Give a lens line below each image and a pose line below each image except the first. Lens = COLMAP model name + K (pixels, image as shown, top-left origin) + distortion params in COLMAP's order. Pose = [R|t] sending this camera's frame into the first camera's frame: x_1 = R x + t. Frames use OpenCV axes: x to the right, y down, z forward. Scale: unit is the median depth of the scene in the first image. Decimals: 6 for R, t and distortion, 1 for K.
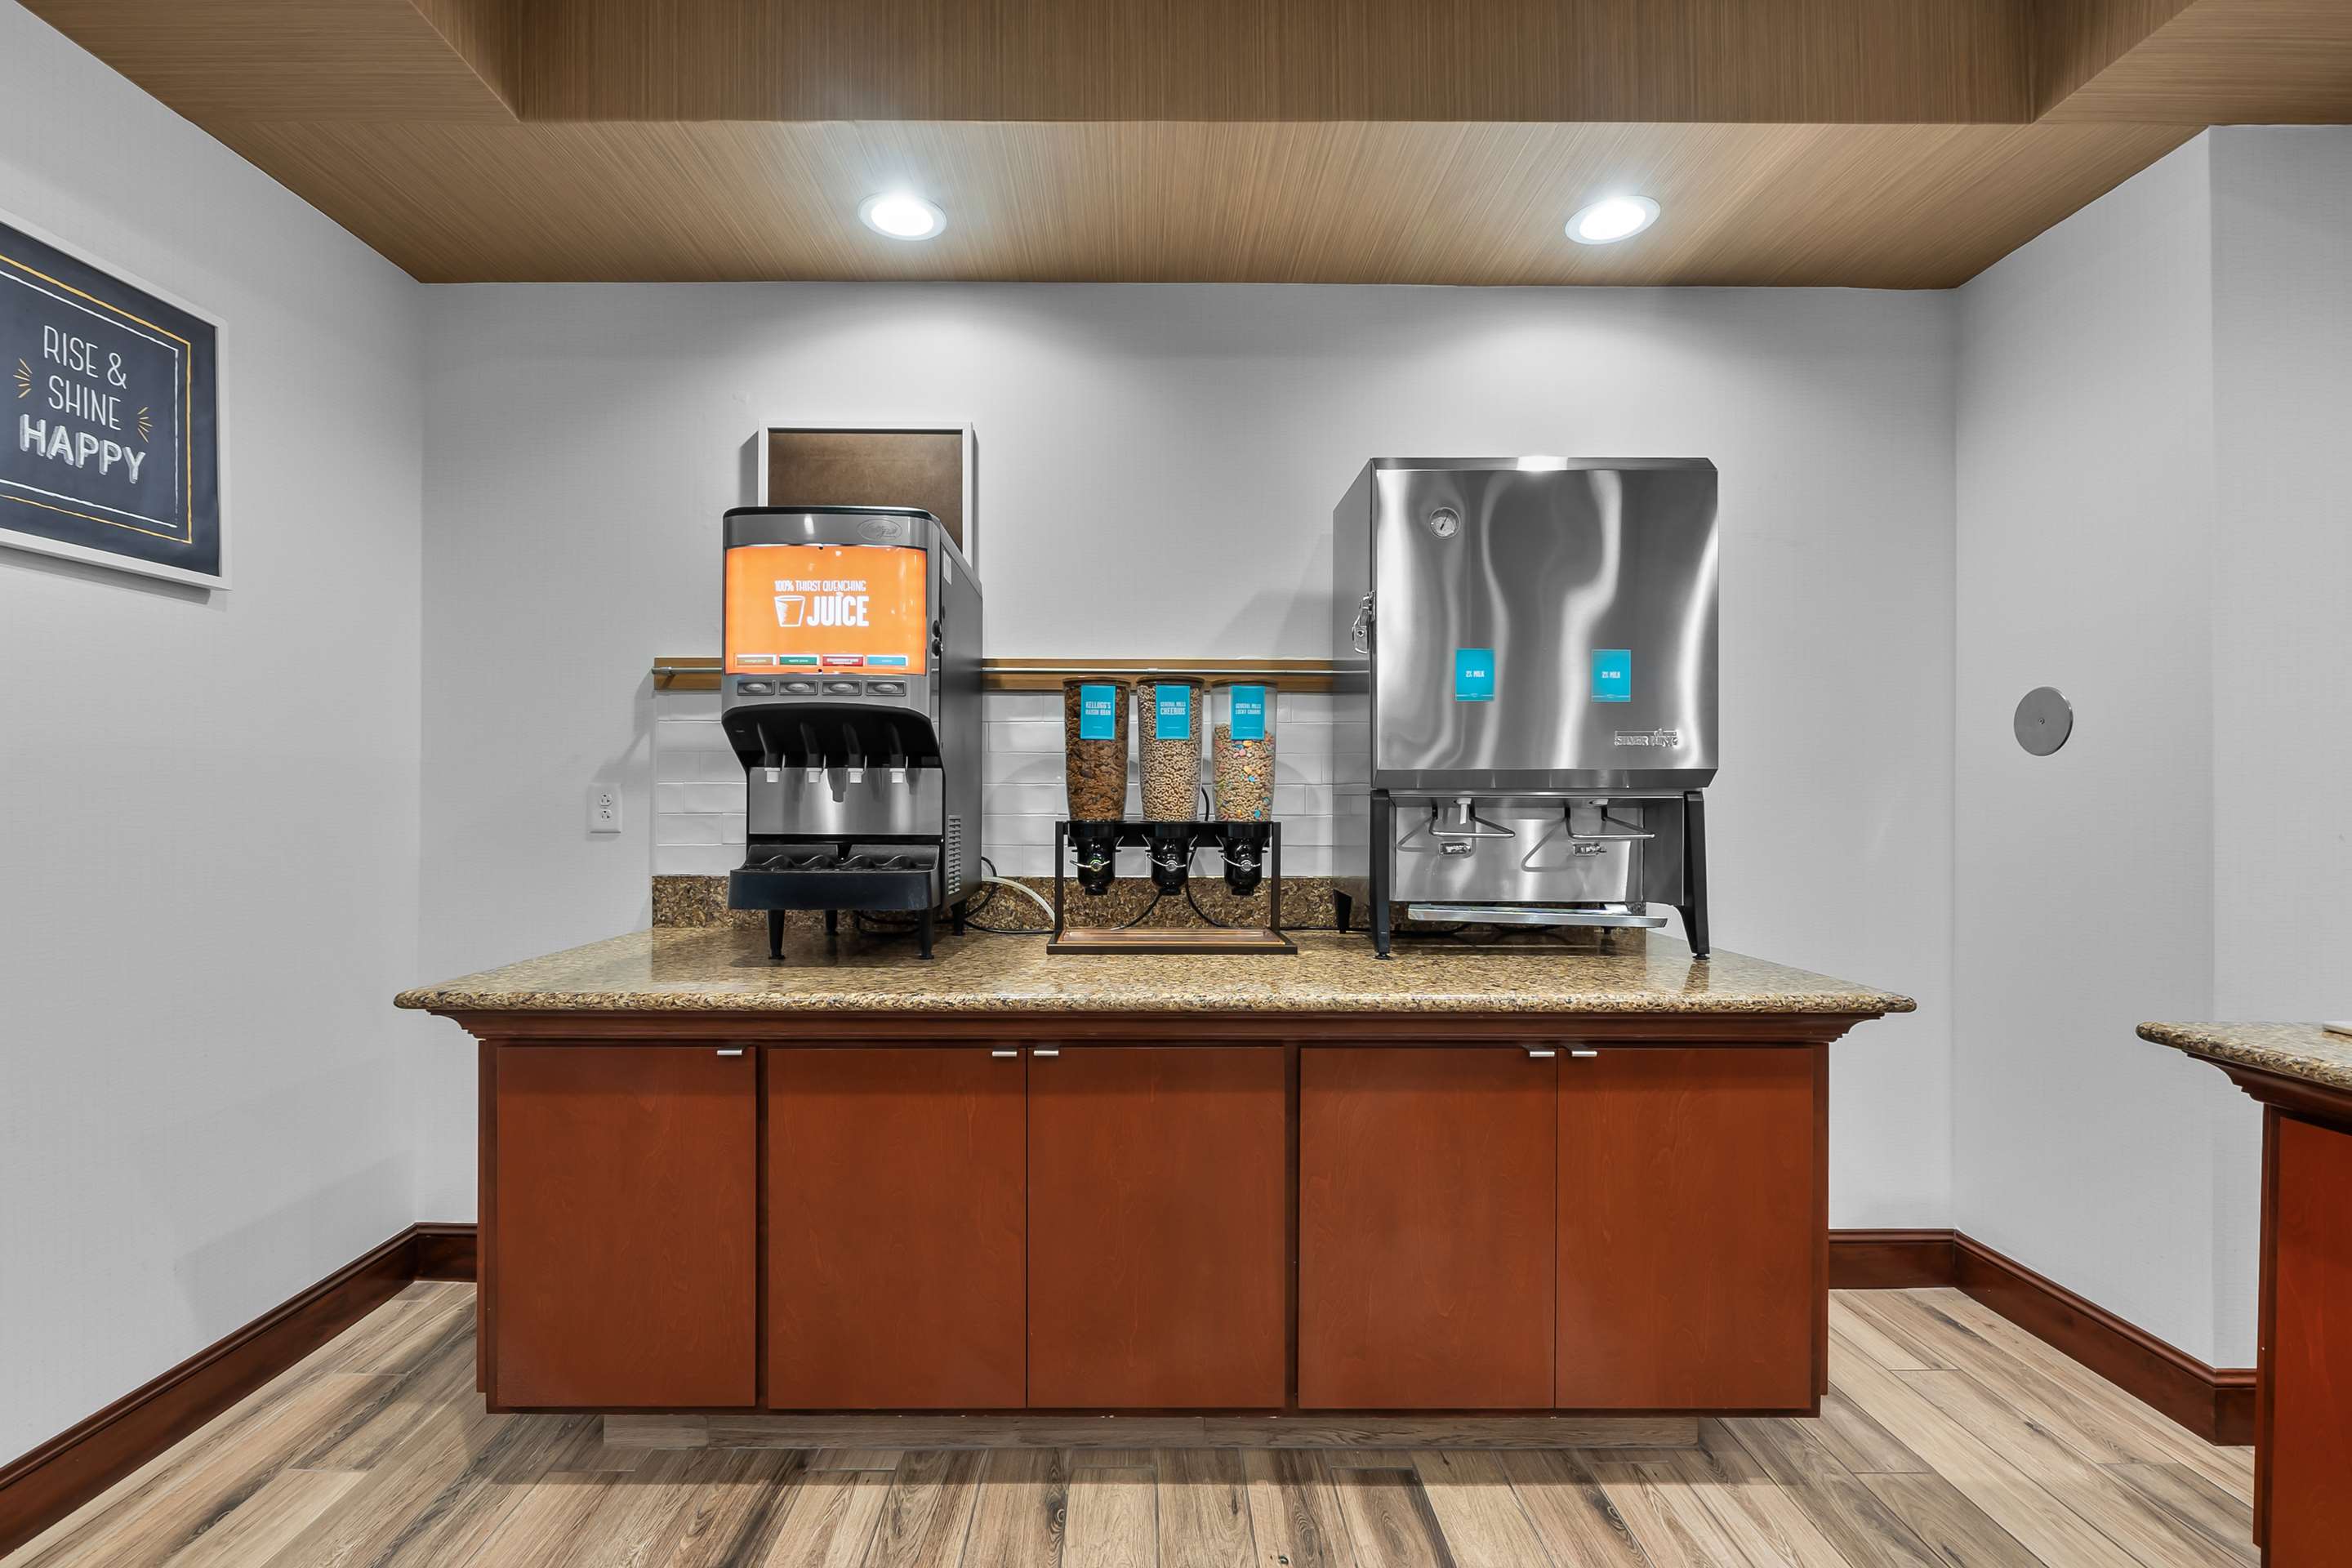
lens RADIAL K [[1035.7, 0, 1152.0], [0, 1035.7, 792.7], [0, 0, 1]] dist [-0.008242, 0.001174]
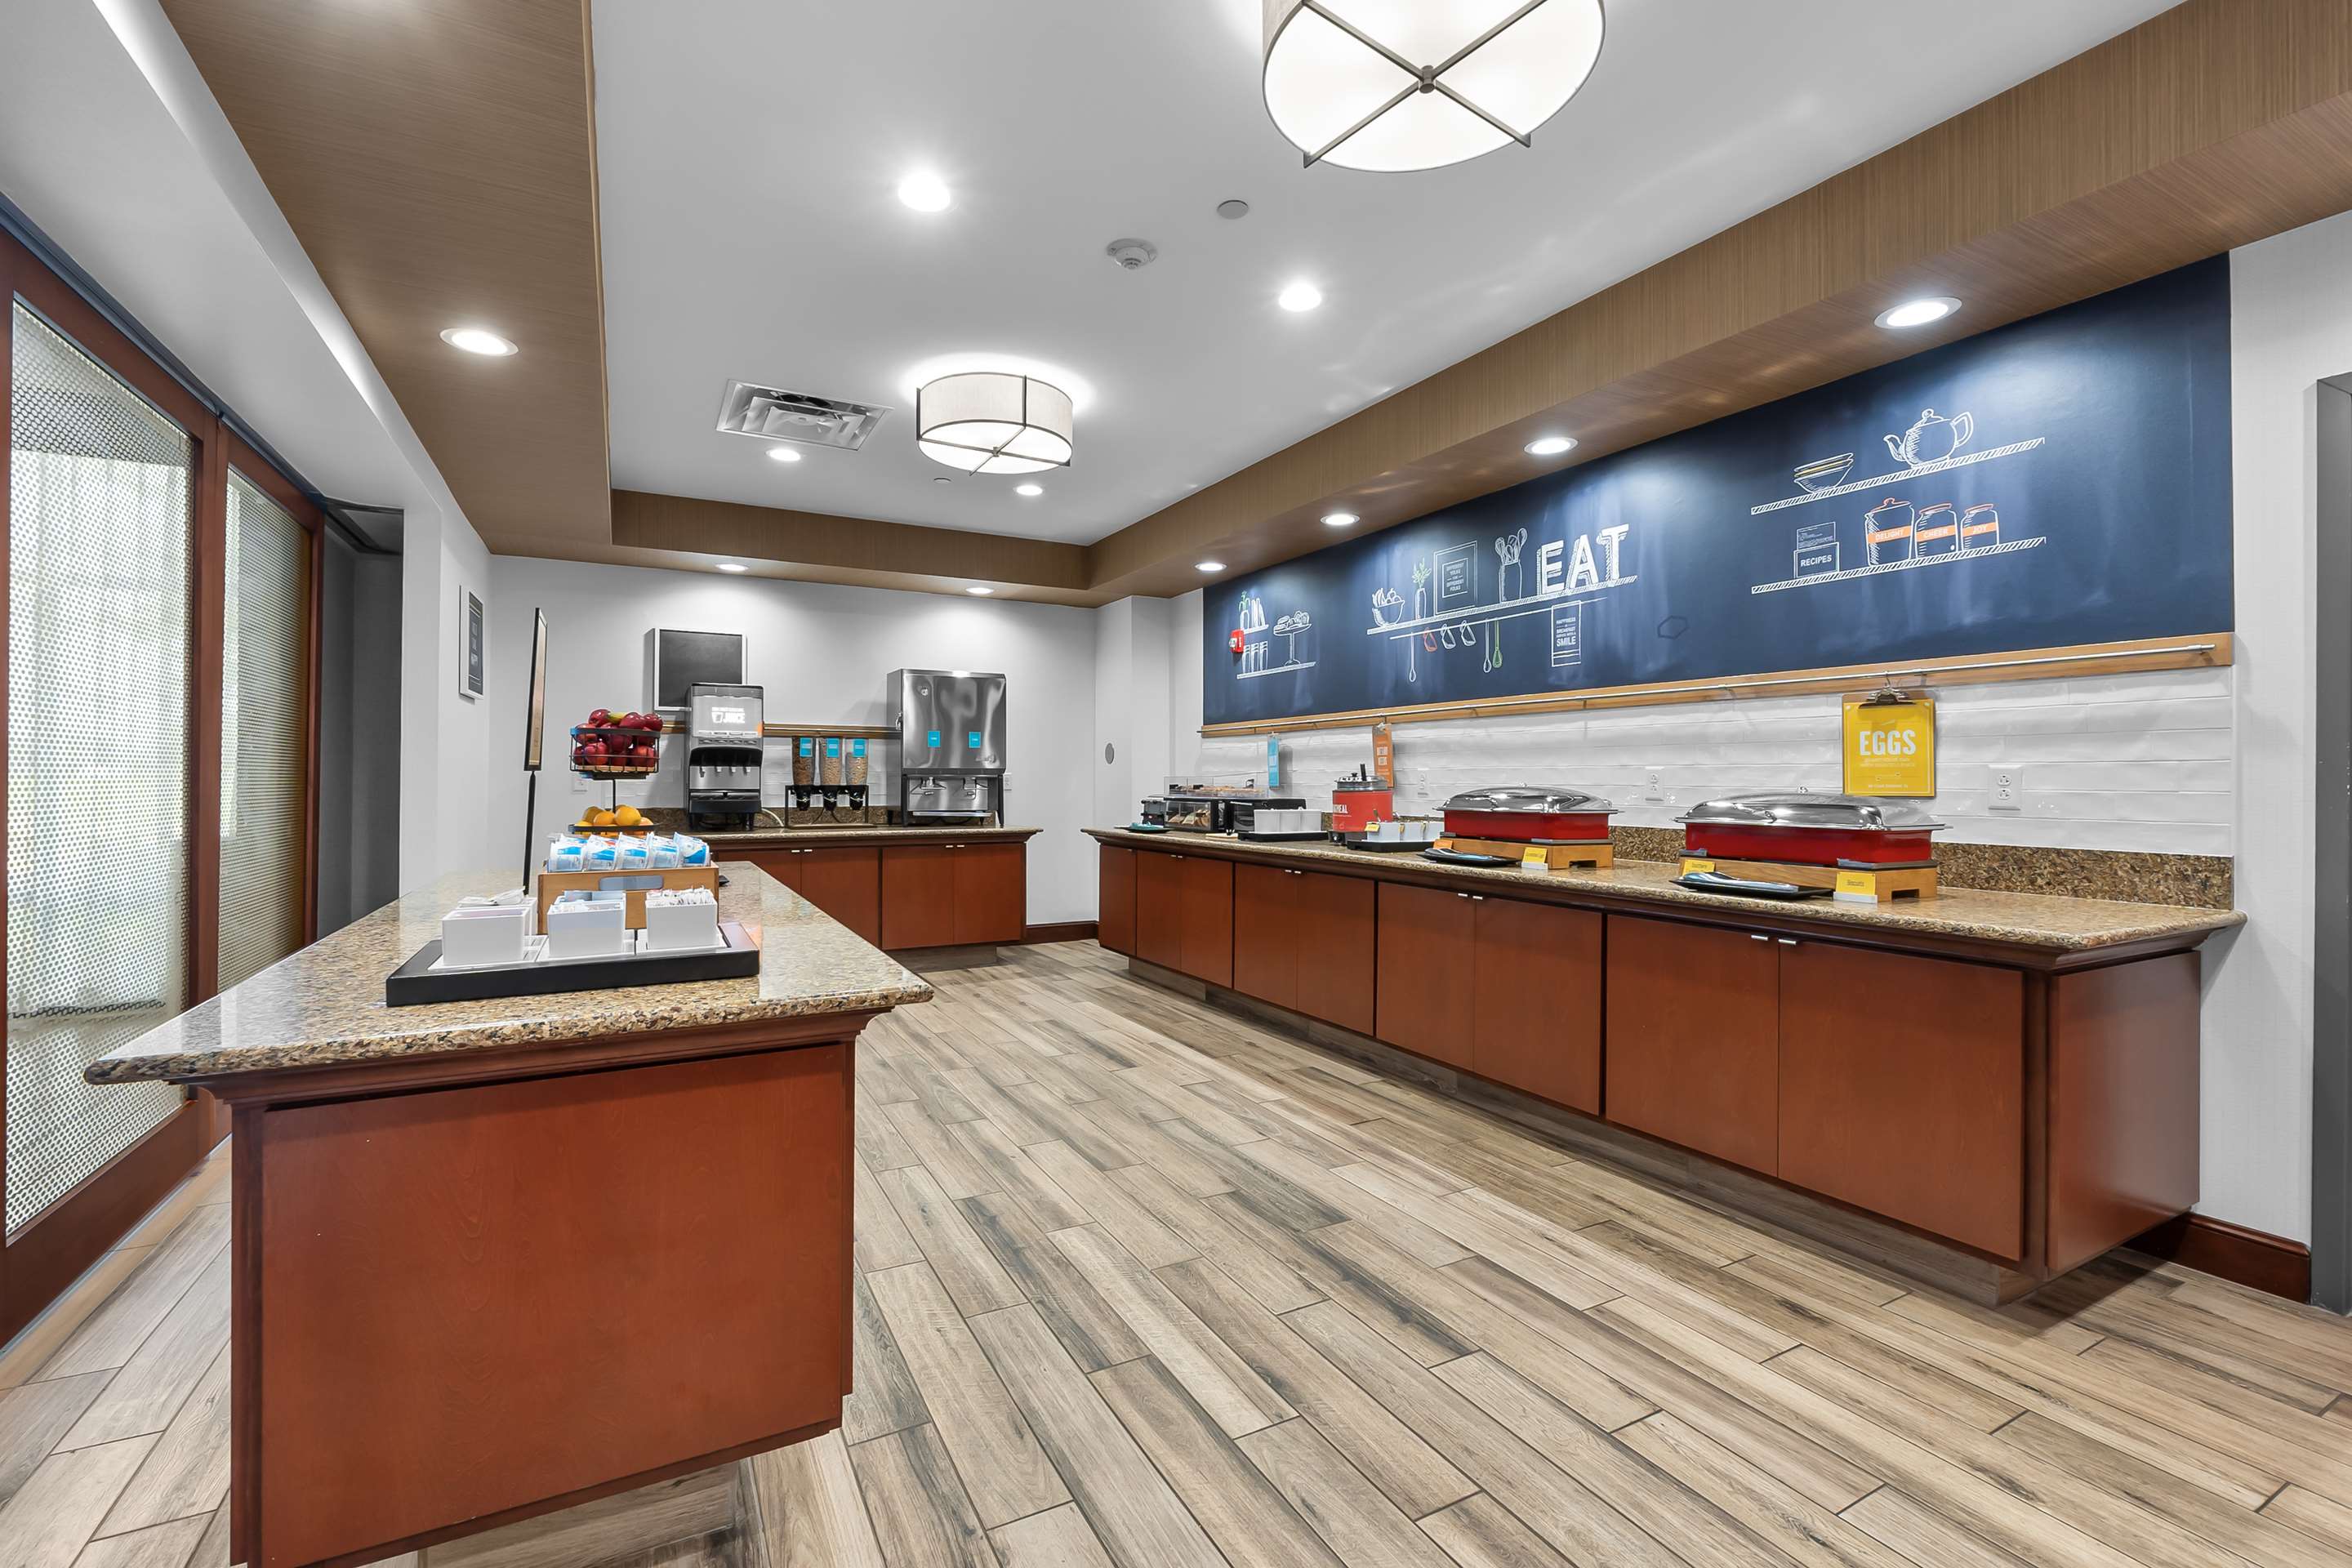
lens RADIAL K [[1035.7, 0, 1153.8], [0, 1035.7, 767.0], [0, 0, 1]] dist [-0.008242, 0.001174]
pose [[0.892496, 0.005898, 0.451017, -0.473896], [-0.000669, 0.999931, -0.011752, 0.011268], [-0.451055, 0.010187, 0.892438, -1.946402]]
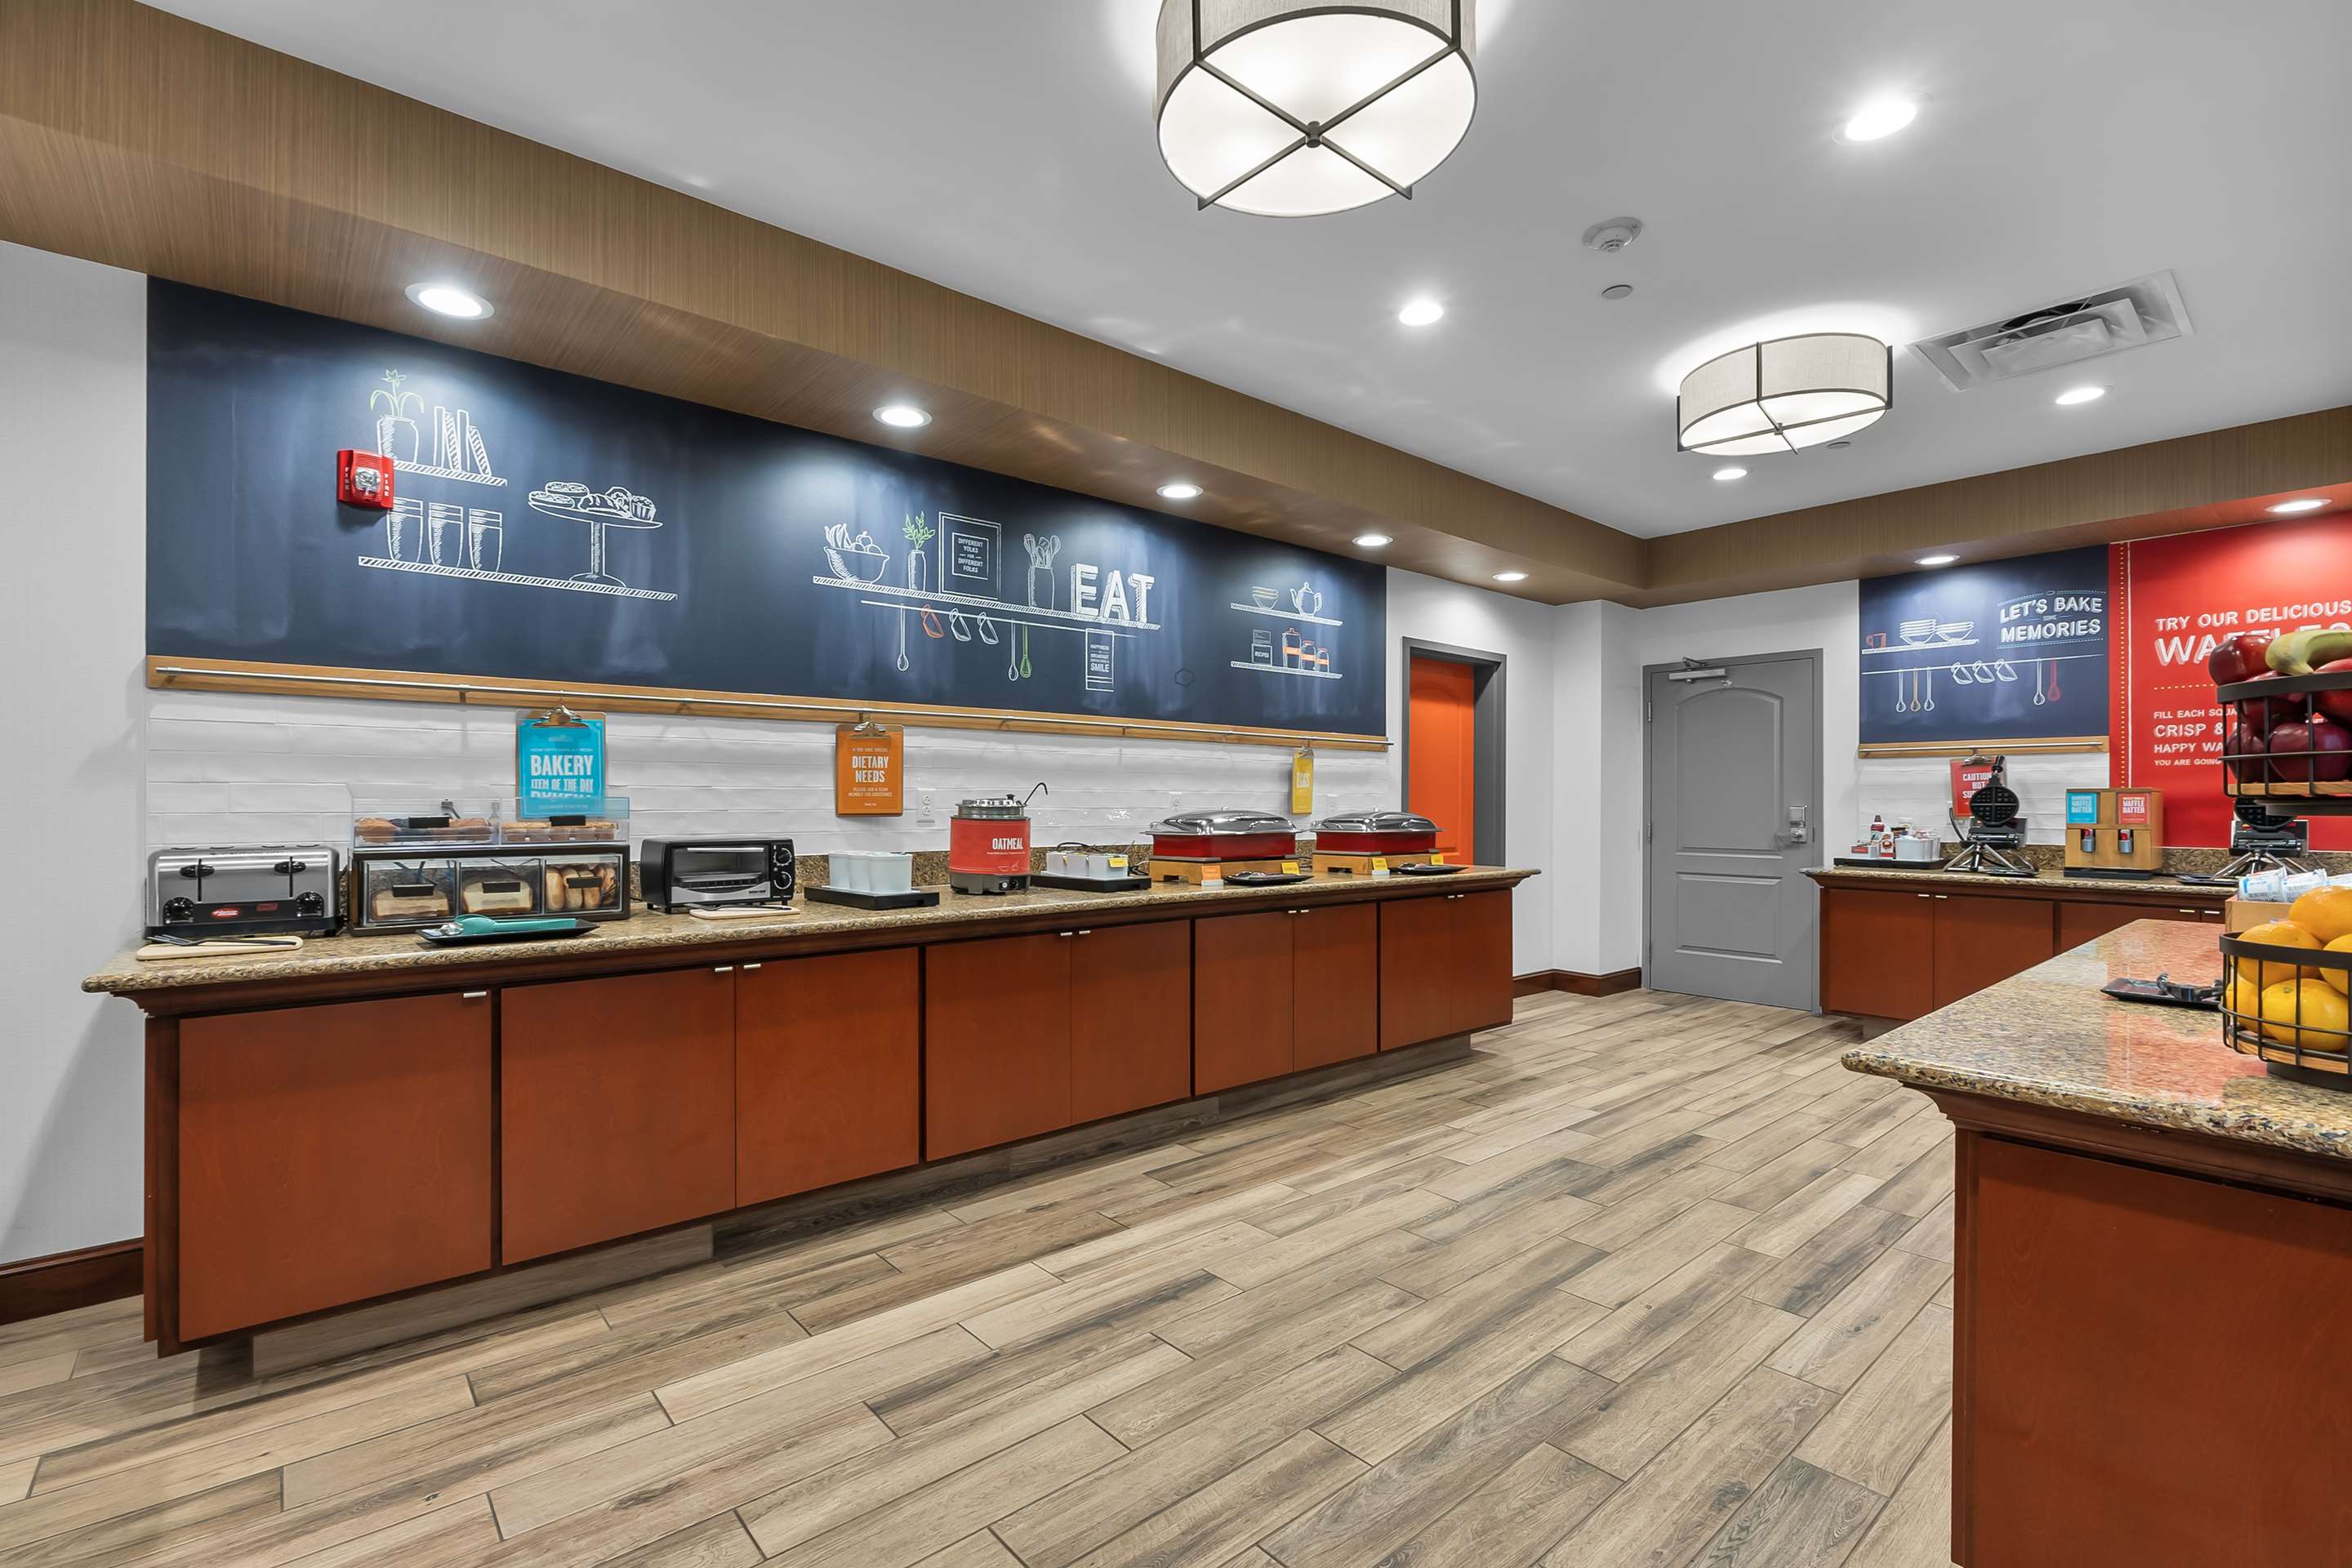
lens RADIAL K [[1035.7, 0, 1147.8], [0, 1035.7, 800.1], [0, 0, 1]] dist [-0.008242, 0.001174]
pose [[-0.637237, -0.003365, 0.770660, -0.496096], [-0.003913, 0.999992, 0.001130, 0.003850], [-0.770658, -0.002296, -0.637245, 0.527392]]
